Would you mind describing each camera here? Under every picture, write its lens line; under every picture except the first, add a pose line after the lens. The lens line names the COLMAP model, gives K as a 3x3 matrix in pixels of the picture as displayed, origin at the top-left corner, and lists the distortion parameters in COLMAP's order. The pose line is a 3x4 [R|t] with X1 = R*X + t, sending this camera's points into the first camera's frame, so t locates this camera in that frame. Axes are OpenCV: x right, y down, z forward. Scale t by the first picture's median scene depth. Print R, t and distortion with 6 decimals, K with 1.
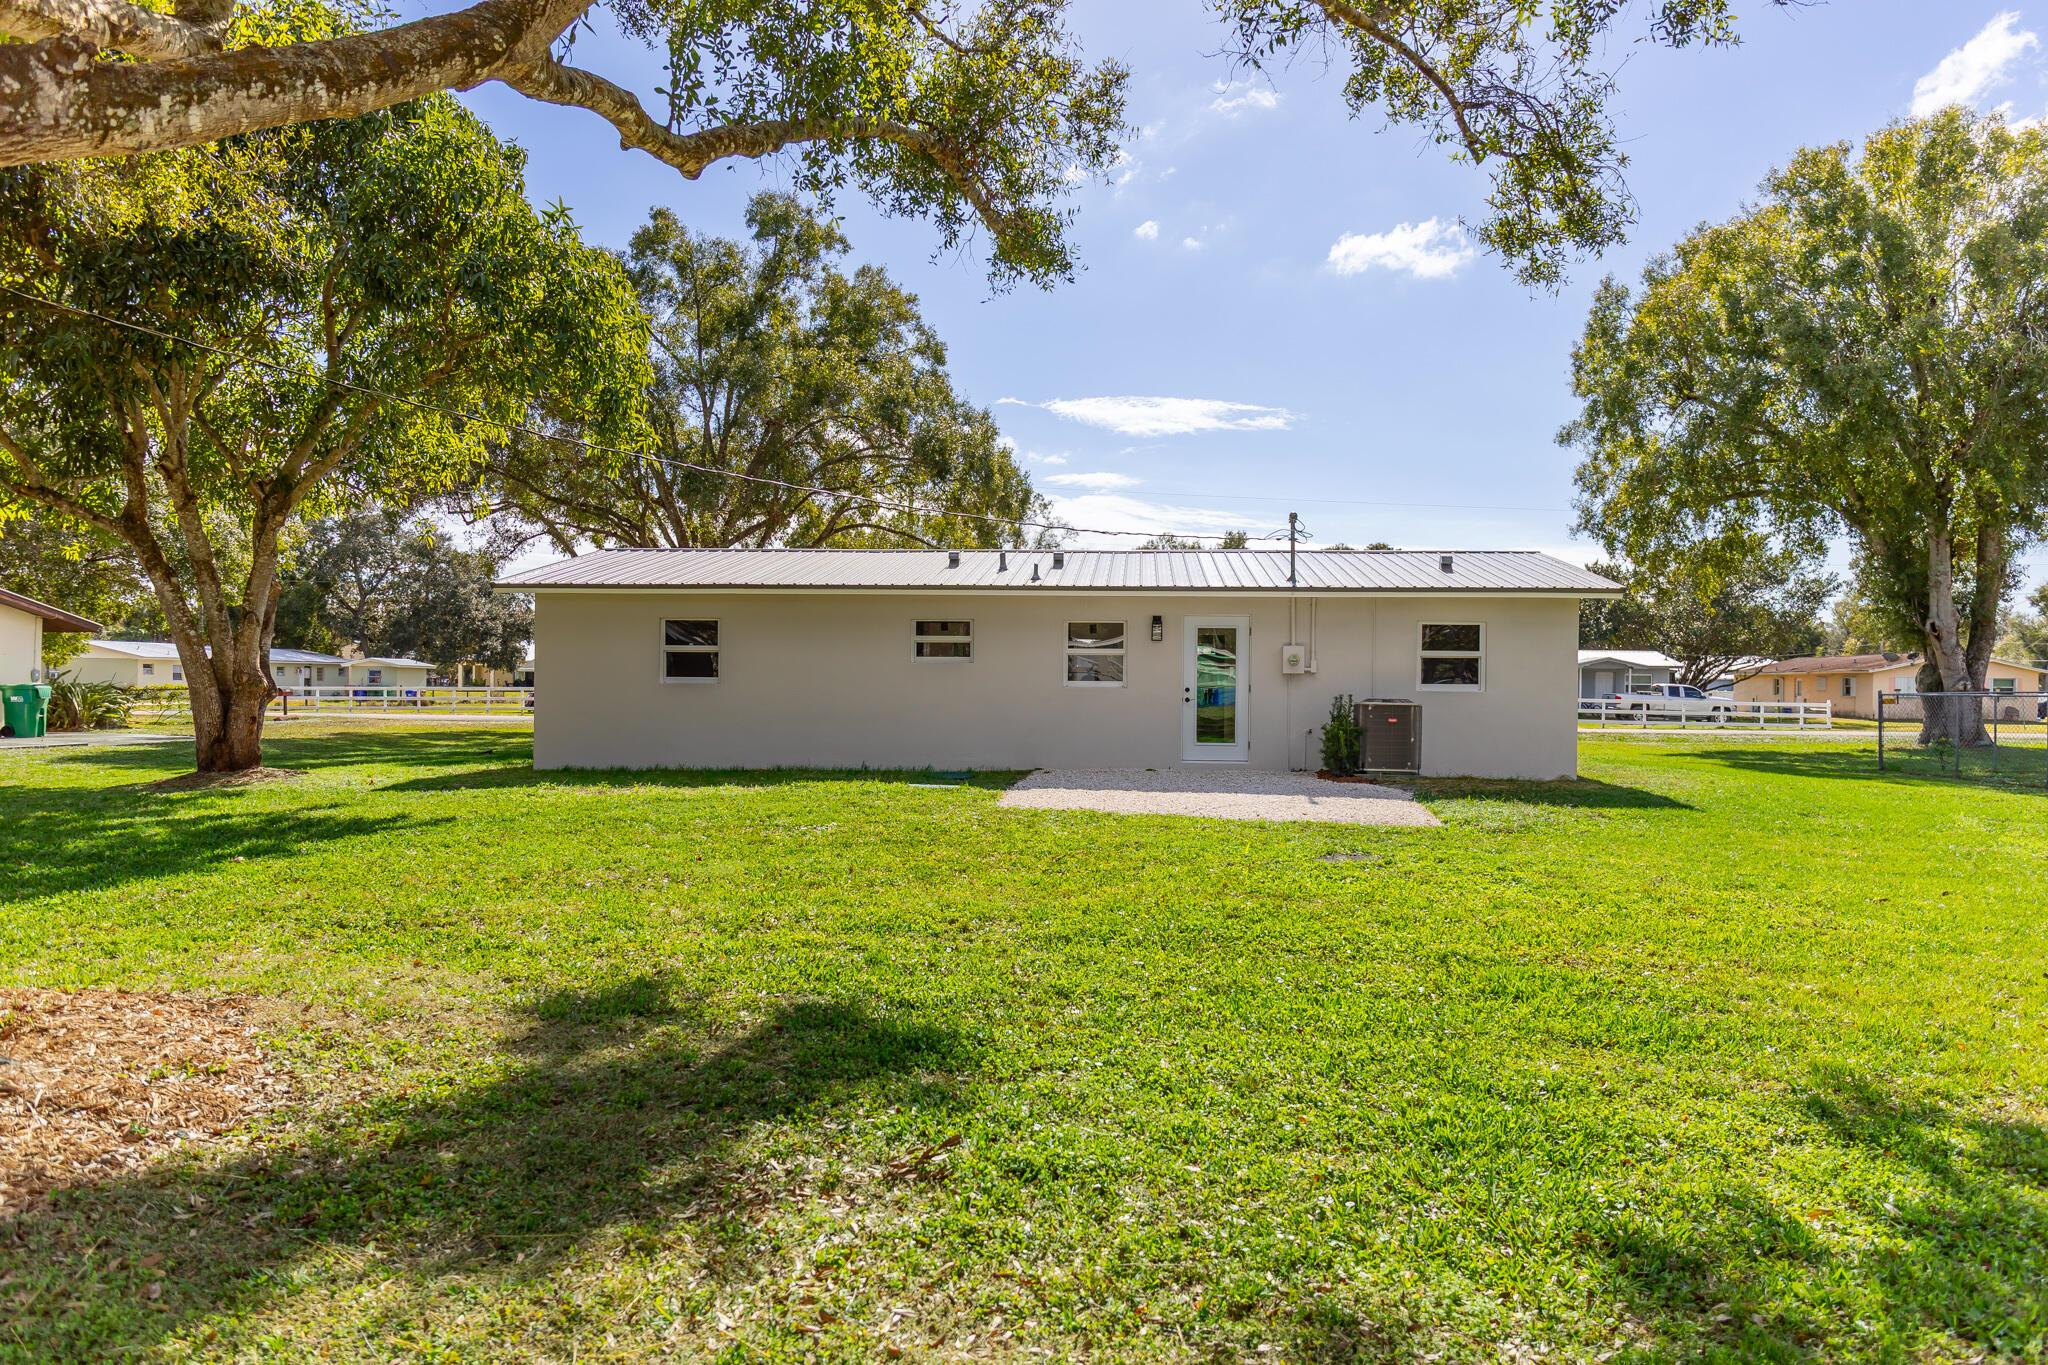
lens RADIAL K [[1379.4, 0, 1024.0], [0, 1379.4, 682.5], [0, 0, 1]] dist [-0.014631, -0.030810]
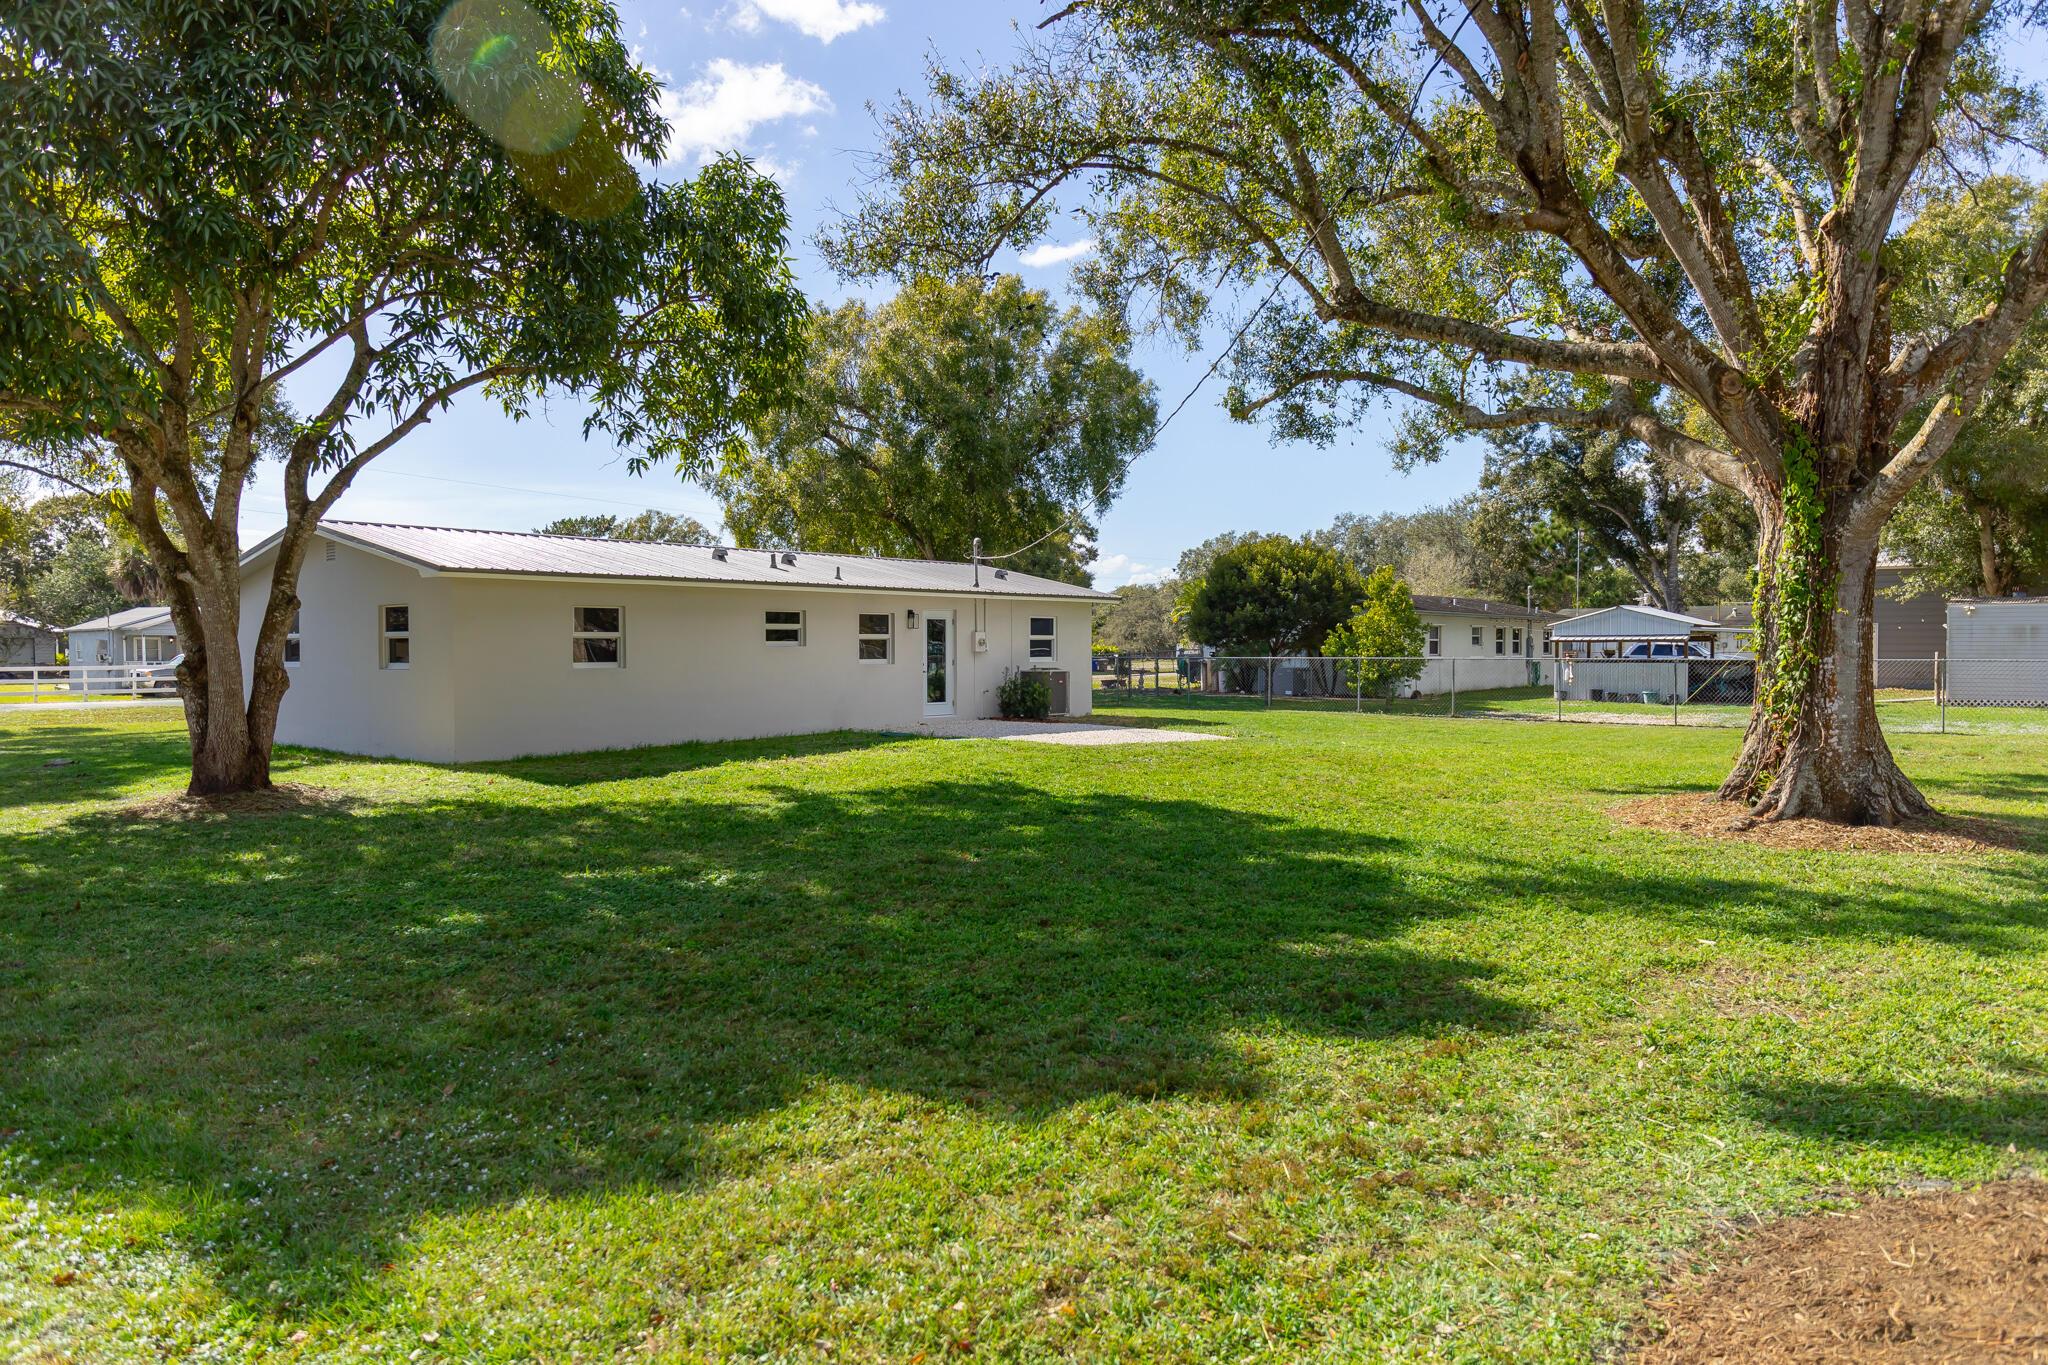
lens RADIAL K [[1379.4, 0, 1024.0], [0, 1379.4, 682.5], [0, 0, 1]] dist [-0.014631, -0.030810]
pose [[0.594786, -0.031956, 0.803249, -0.911468], [0.017372, 0.999487, 0.026900, -0.011150], [-0.803697, -0.002046, 0.595036, 0.101107]]
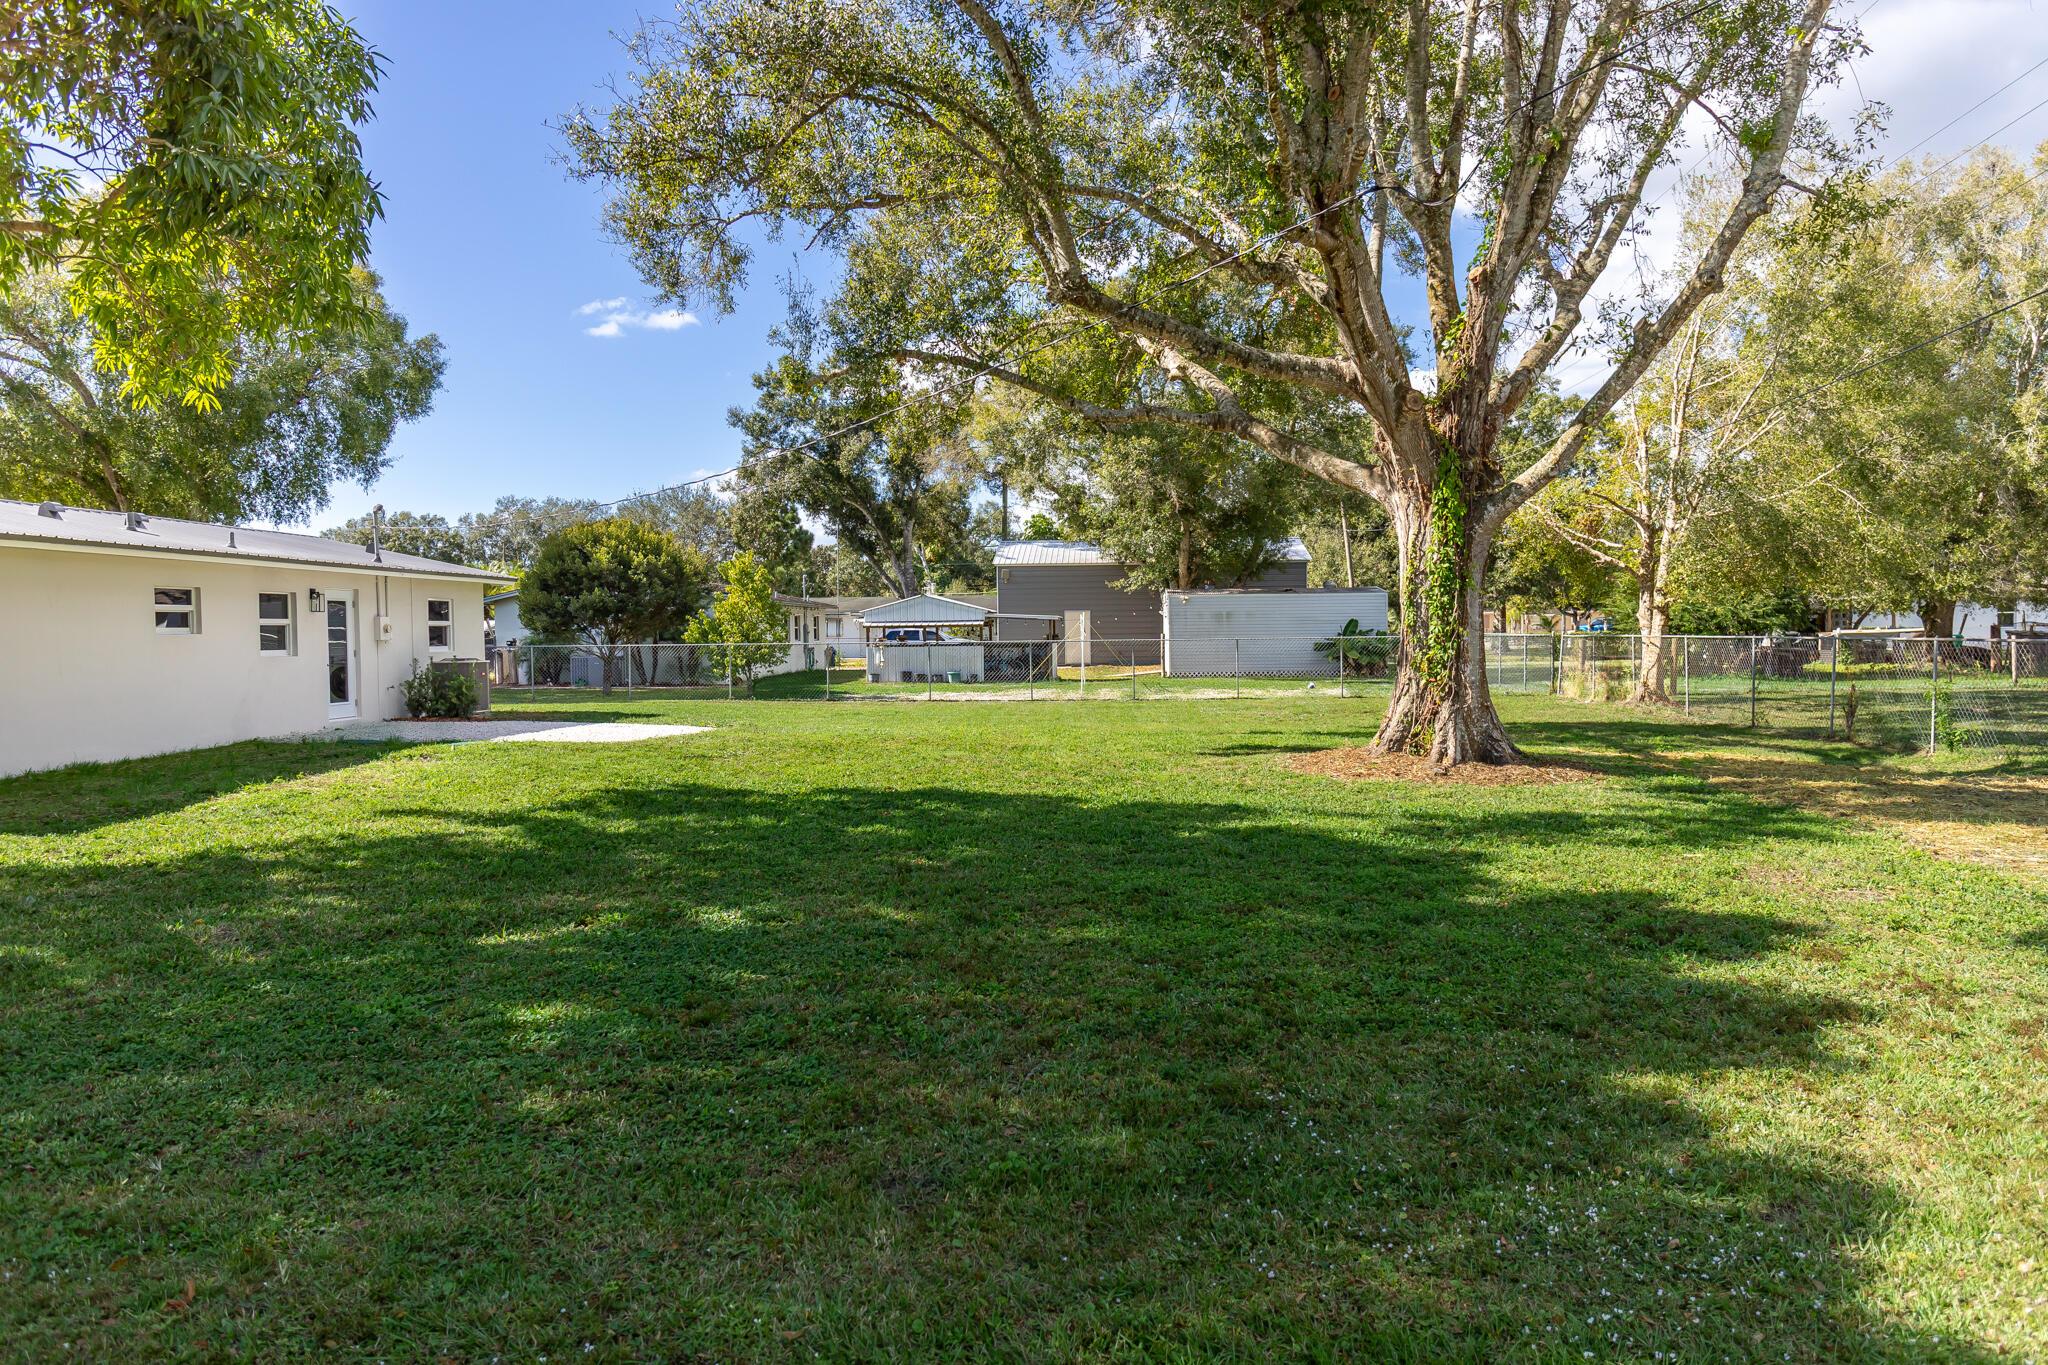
lens RADIAL K [[1379.4, 0, 1024.0], [0, 1379.4, 682.5], [0, 0, 1]] dist [-0.014631, -0.030810]
pose [[0.017455, -0.046928, 0.998746, -0.969159], [0.021857, 0.998677, 0.046543, -0.011997], [-0.999609, 0.021017, 0.018458, 0.407412]]
